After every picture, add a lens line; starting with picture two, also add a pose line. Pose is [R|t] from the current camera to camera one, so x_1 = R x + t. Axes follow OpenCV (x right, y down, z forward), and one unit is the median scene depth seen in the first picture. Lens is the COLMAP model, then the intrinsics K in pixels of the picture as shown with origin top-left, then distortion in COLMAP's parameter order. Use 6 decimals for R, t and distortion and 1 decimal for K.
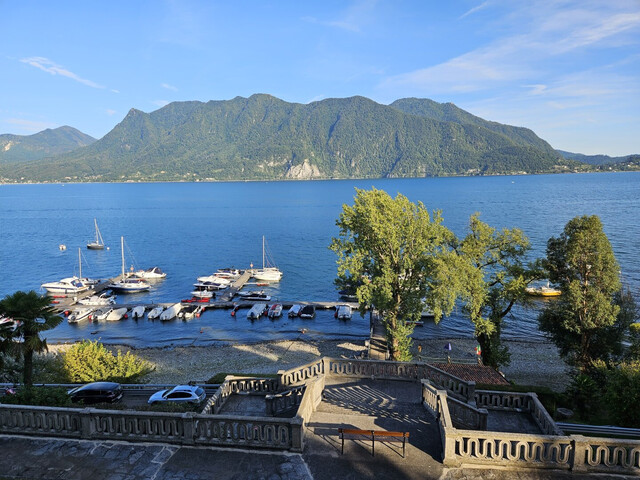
lens RADIAL K [[427.2, 0, 325.0], [0, 427.2, 241.7], [0, 0, 1]] dist [0.100265, -0.088382]
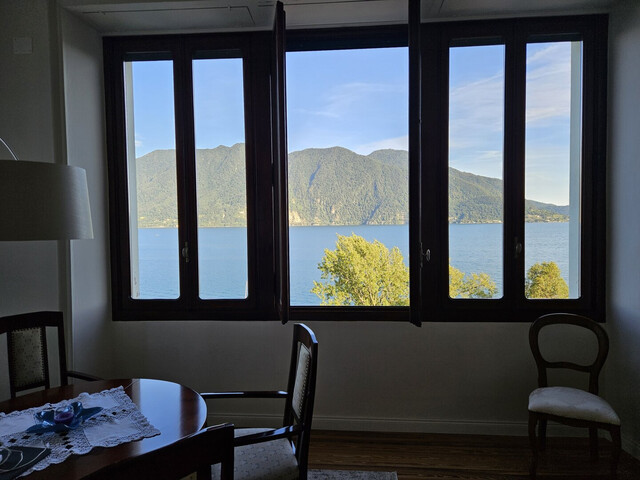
lens RADIAL K [[469.4, 0, 320.0], [0, 469.4, 240.0], [0, 0, 1]] dist [0.064645, -0.010070]
pose [[0.999211, 0.005890, 0.039266, -0.015853], [-0.001454, 0.993701, -0.112053, 0.020581], [-0.039678, 0.111908, 0.992926, -0.168044]]
